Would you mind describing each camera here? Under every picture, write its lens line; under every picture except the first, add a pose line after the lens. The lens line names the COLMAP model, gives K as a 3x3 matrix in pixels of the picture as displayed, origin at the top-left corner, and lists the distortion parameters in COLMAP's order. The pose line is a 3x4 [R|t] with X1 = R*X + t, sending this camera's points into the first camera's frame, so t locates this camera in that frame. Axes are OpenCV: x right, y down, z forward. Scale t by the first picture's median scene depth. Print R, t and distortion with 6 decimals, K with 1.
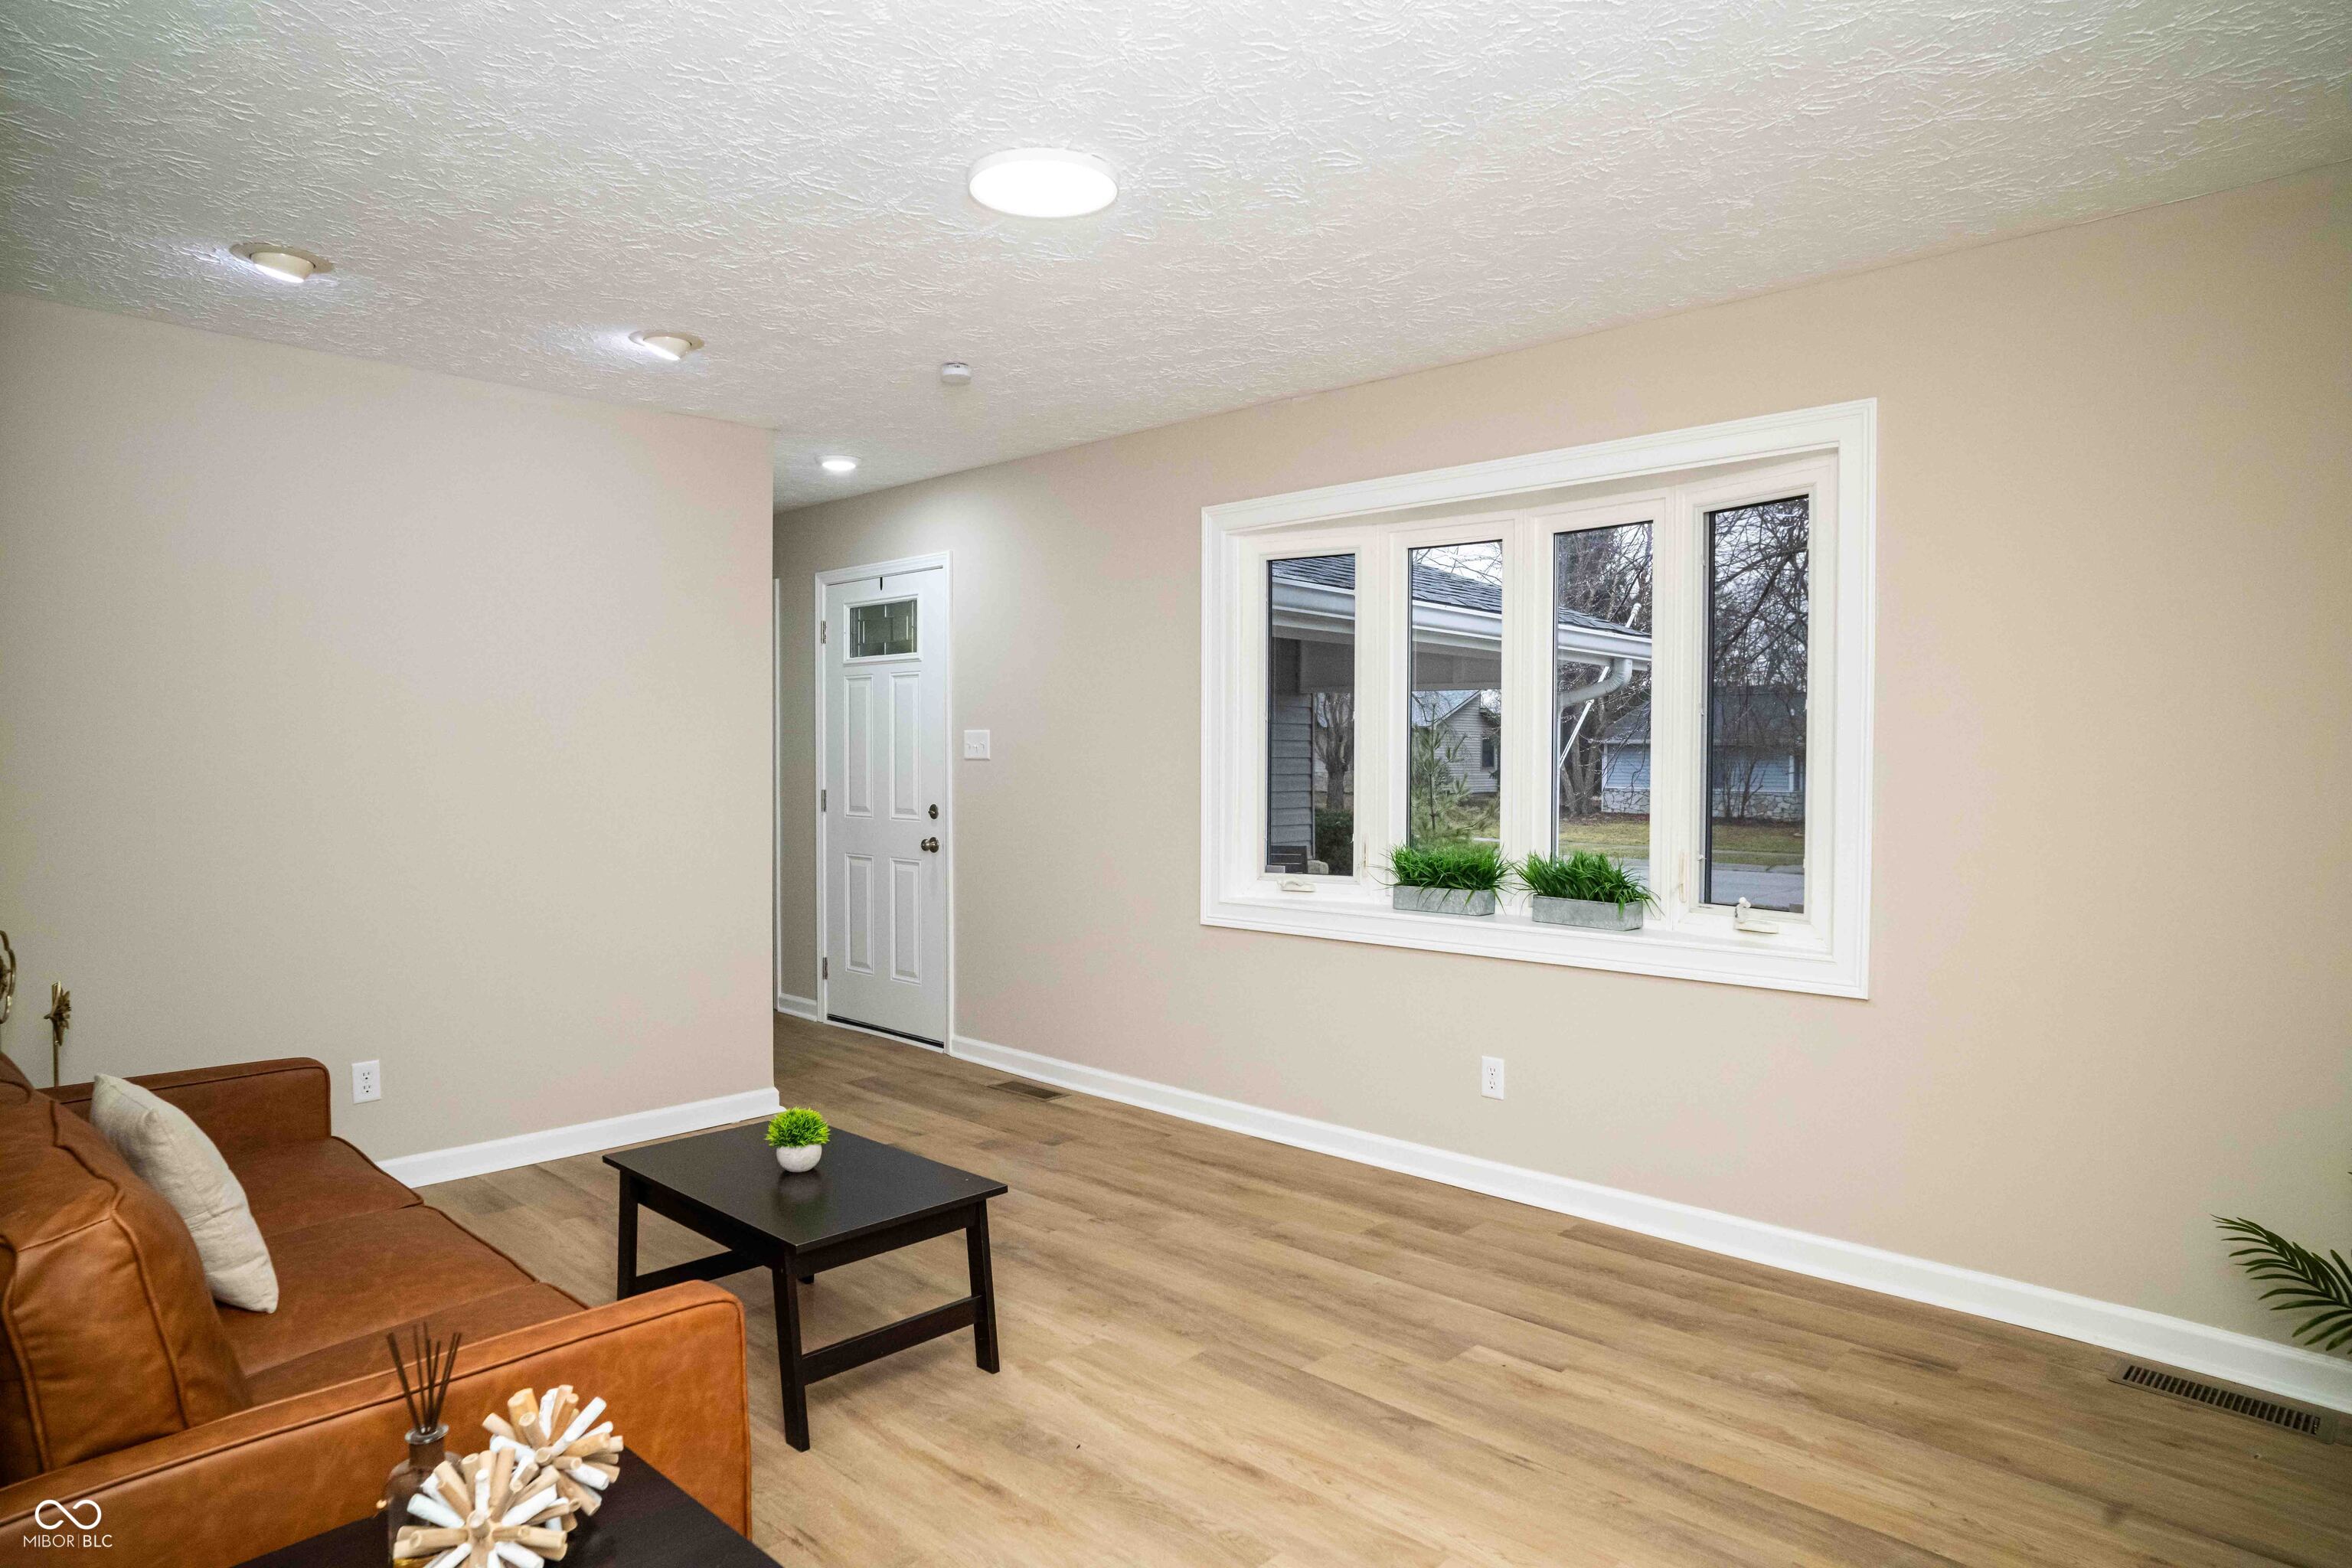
lens RADIAL K [[1416.7, 0, 1178.5], [0, 1416.7, 800.4], [0, 0, 1]] dist [0.003332, 0.010590]
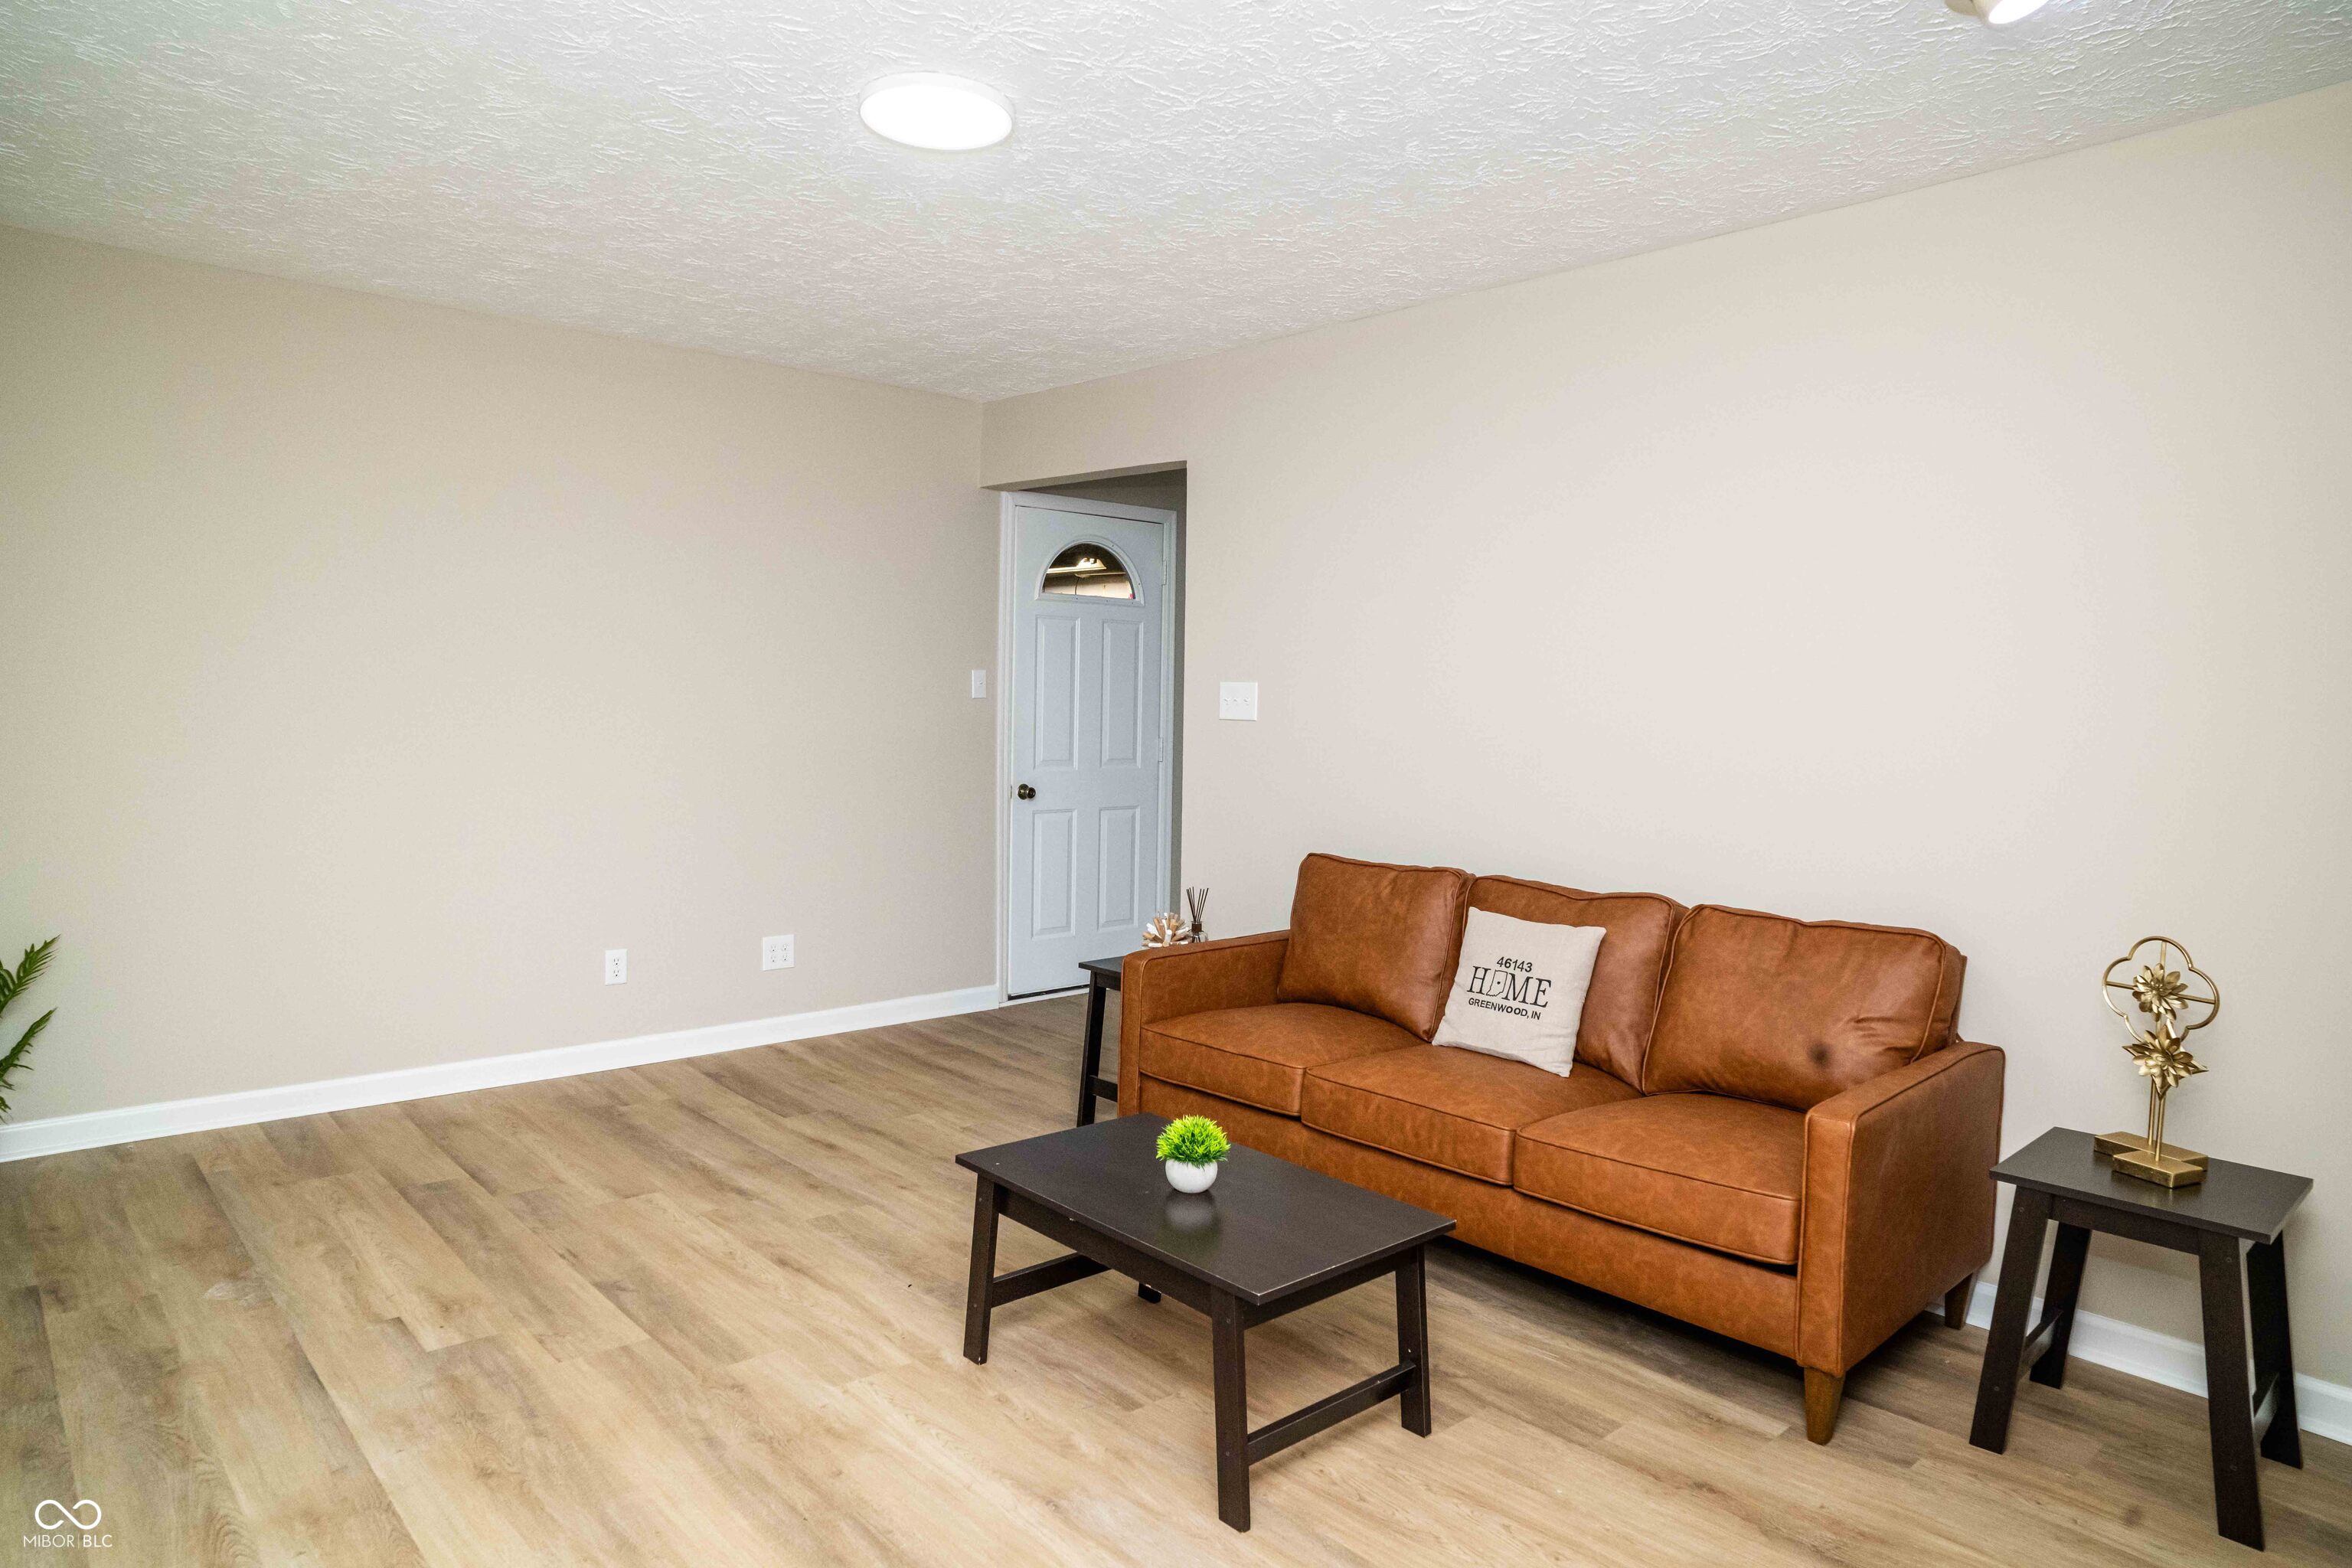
lens RADIAL K [[1416.7, 0, 1174.2], [0, 1416.7, 787.0], [0, 0, 1]] dist [0.003332, 0.010590]
pose [[-0.997874, -0.020279, 0.061931, -0.338251], [-0.014522, 0.995650, 0.092033, -0.064121], [-0.063528, 0.090938, -0.993828, 2.023702]]
